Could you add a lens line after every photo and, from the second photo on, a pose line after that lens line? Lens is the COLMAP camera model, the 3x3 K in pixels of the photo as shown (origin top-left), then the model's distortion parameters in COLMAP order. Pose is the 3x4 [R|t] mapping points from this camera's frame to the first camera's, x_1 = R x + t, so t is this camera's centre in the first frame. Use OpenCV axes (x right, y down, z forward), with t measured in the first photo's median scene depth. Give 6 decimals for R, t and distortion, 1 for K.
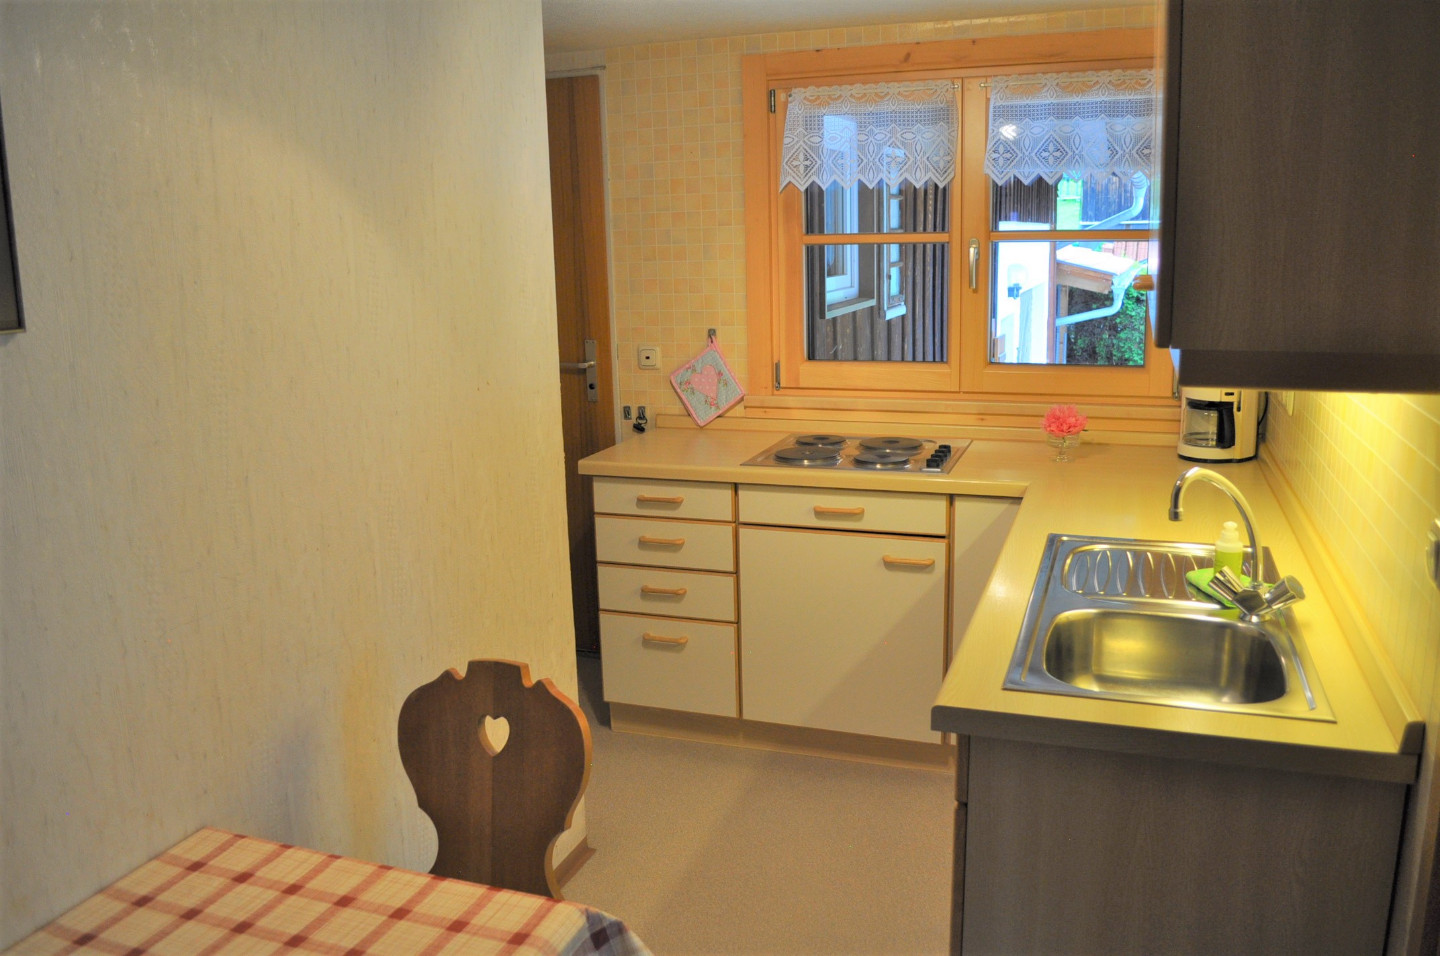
lens RADIAL K [[1131.4, 0, 721.2], [0, 1131.4, 474.6], [0, 0, 1]] dist [-0.083680, 0.010410]
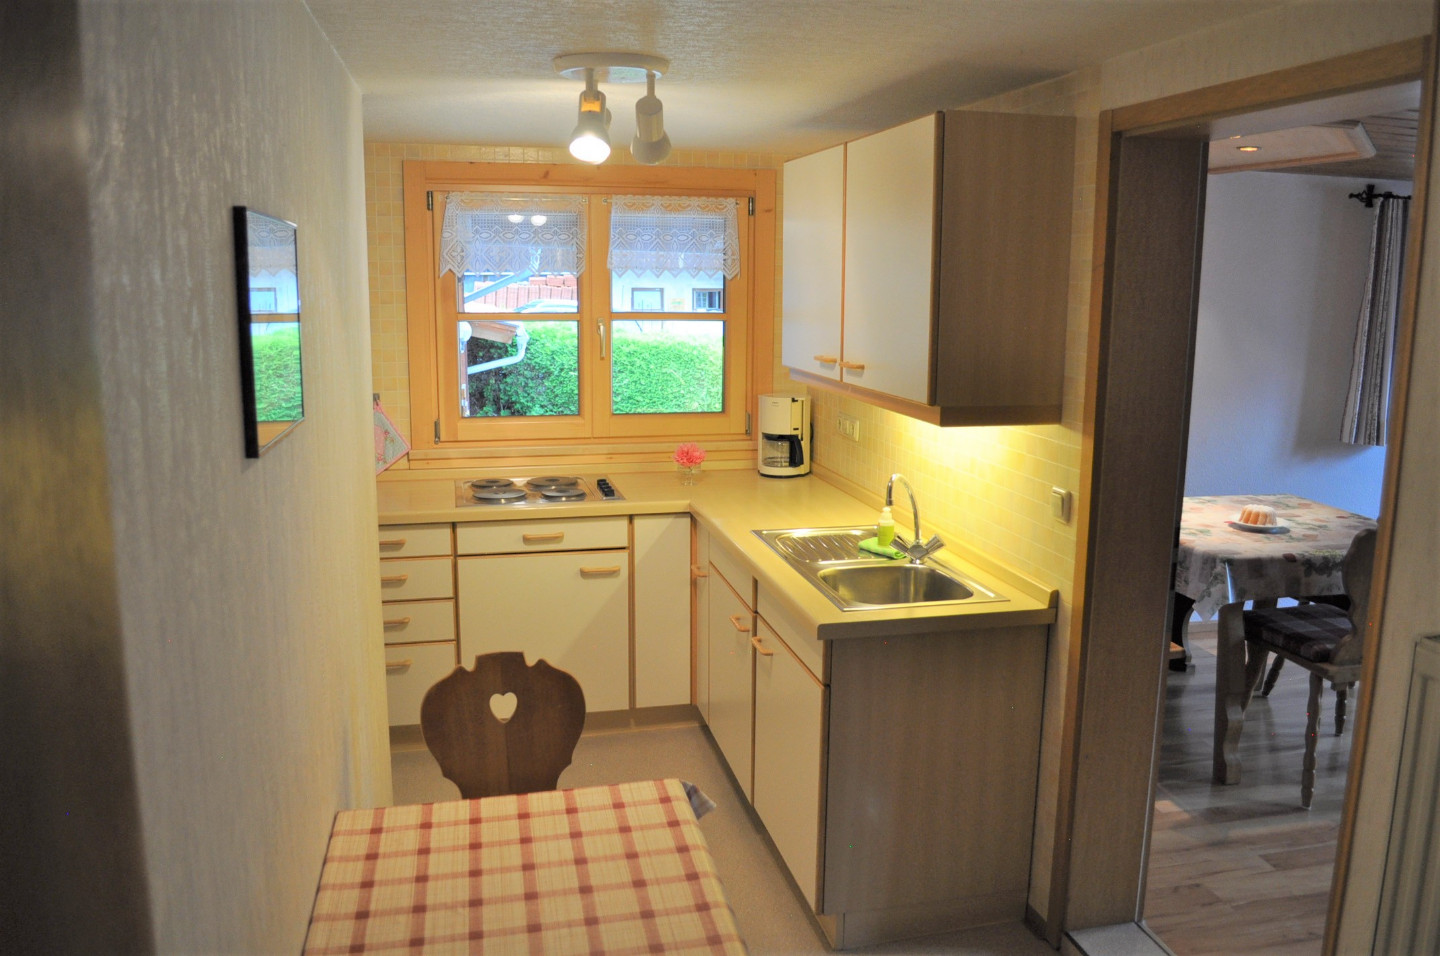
lens RADIAL K [[1131.4, 0, 721.8], [0, 1131.4, 480.6], [0, 0, 1]] dist [-0.083680, 0.010410]
pose [[0.836668, -0.067994, 0.543473, -0.403437], [0.086339, 0.996231, -0.008279, -0.002300], [-0.540862, 0.053849, 0.839386, -0.161988]]
